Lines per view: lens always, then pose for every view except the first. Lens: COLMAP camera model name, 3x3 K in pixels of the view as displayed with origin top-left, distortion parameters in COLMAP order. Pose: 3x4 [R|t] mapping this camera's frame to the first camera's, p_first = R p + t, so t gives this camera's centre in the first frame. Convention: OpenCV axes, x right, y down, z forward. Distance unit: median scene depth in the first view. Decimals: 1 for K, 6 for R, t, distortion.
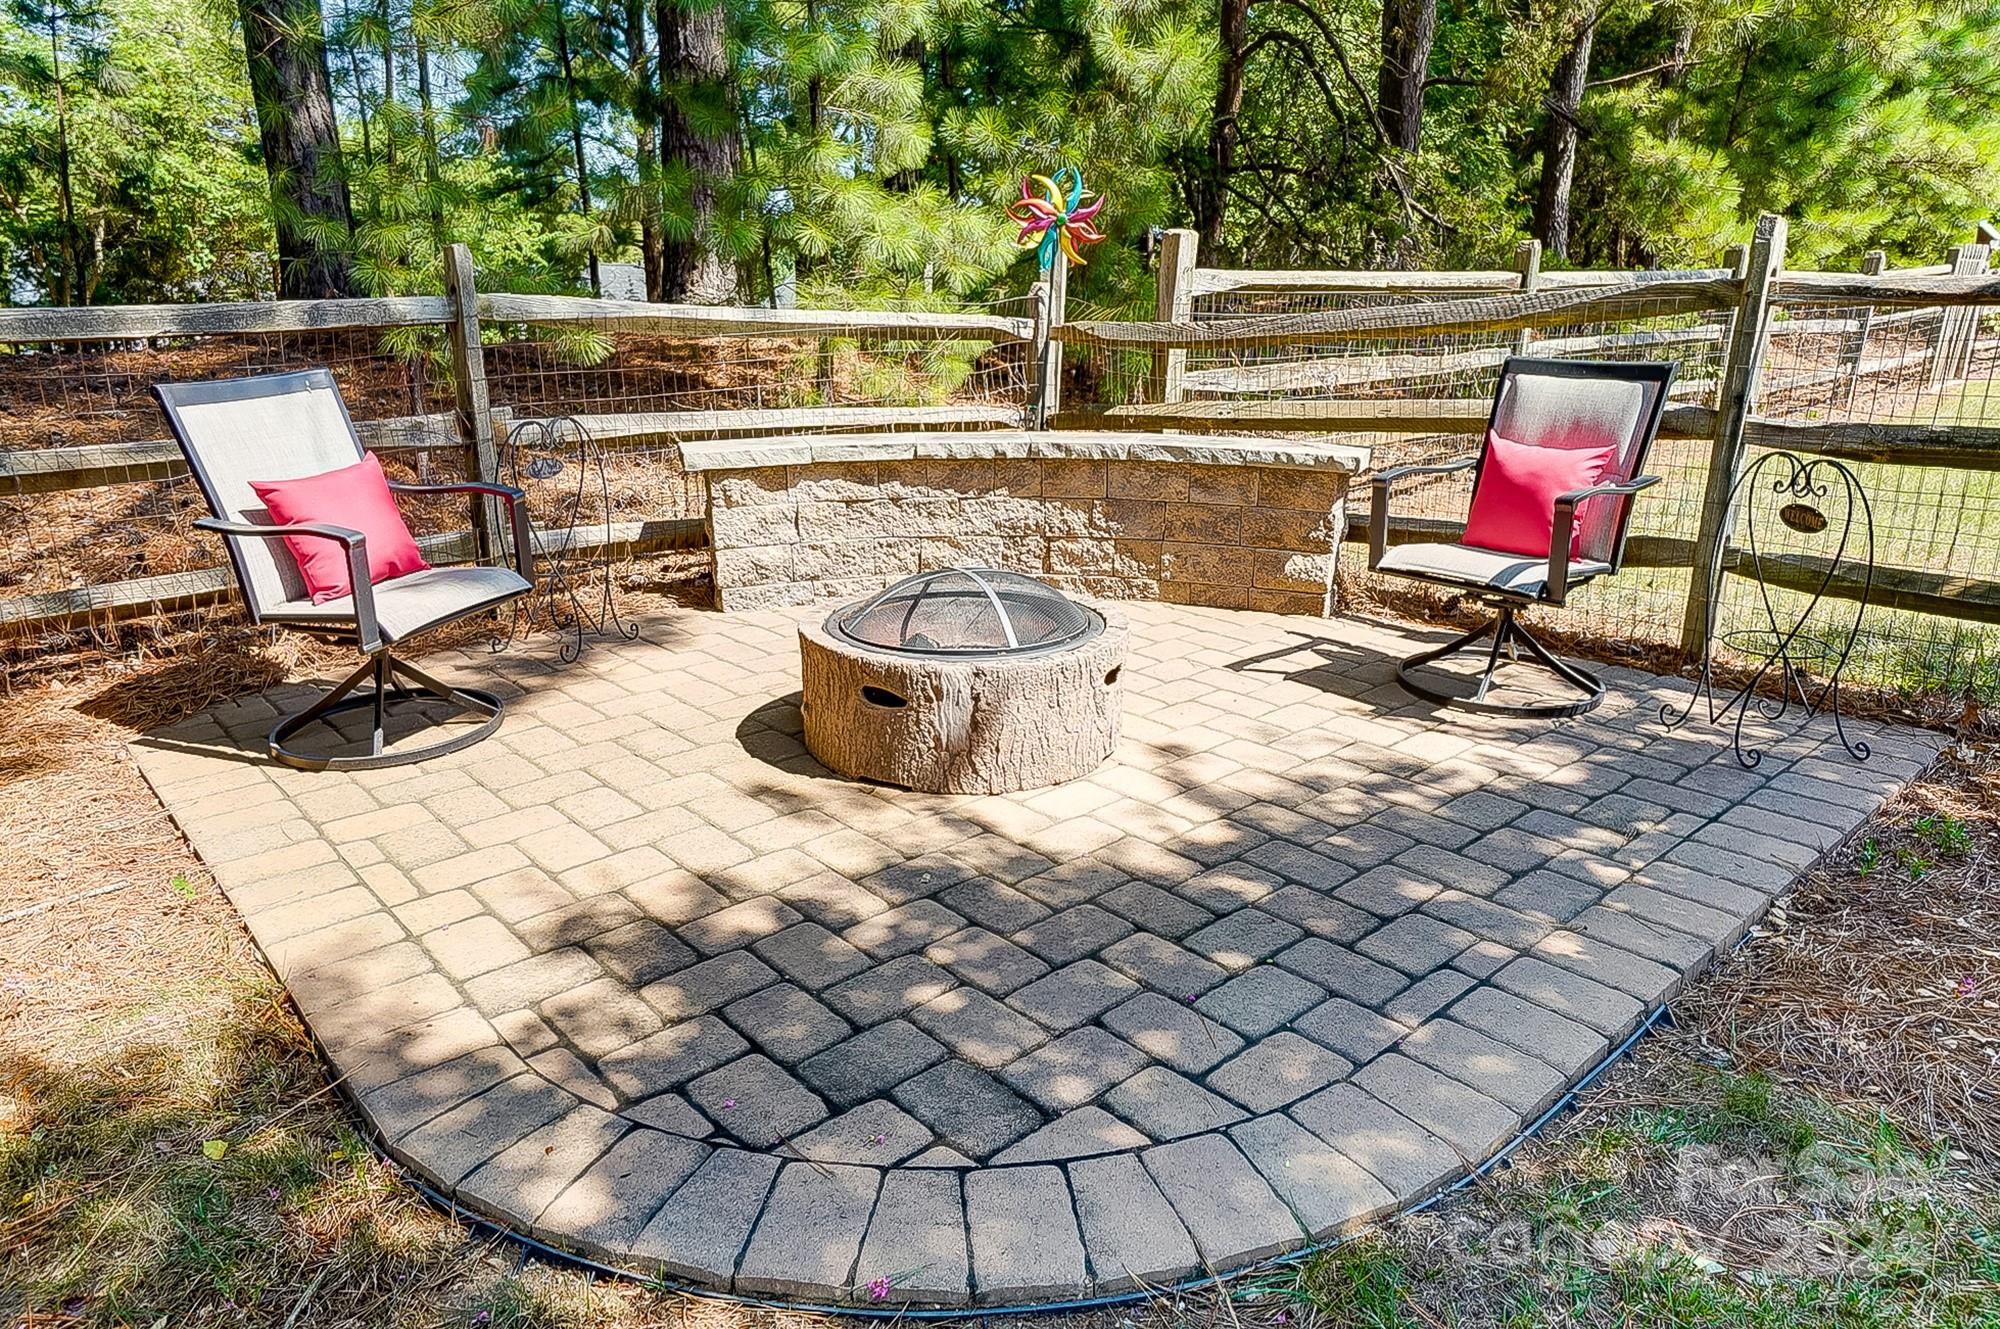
lens RADIAL K [[1251.3, 0, 1000.0], [0, 1251.3, 664.5], [0, 0, 1]] dist [0.001116, 0.000114]
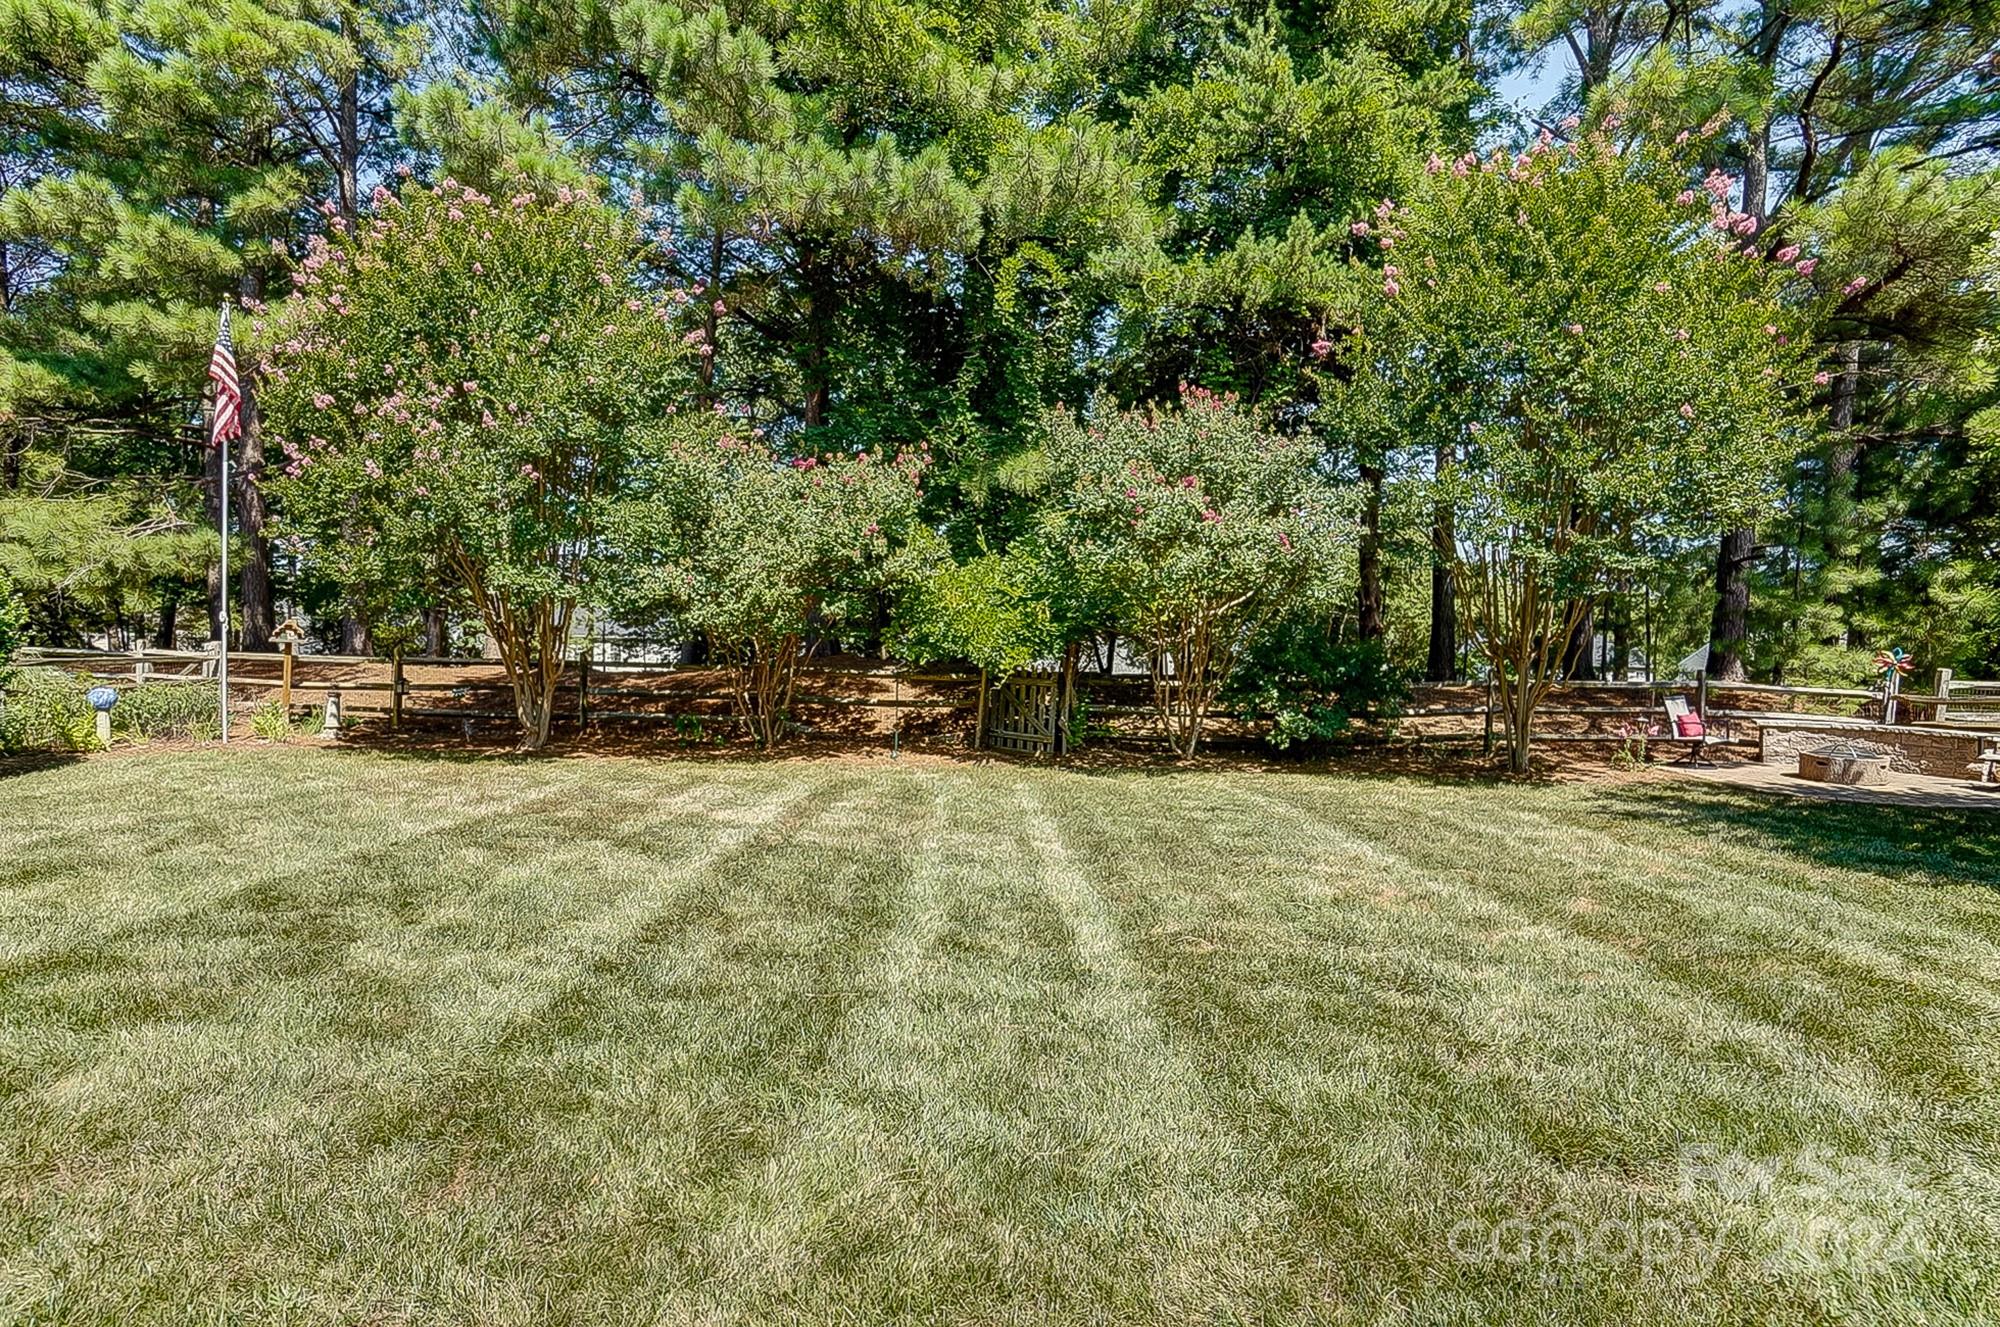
lens RADIAL K [[1020.5, 0, 956.8], [0, 1020.5, 669.1], [0, 0, 1]] dist [-0.065201, 0.032049]
pose [[0.703870, 0.044322, -0.708945, 0.177323], [-0.221715, 0.961897, -0.159992, 0.710212], [0.674841, 0.269797, 0.686877, -2.808029]]
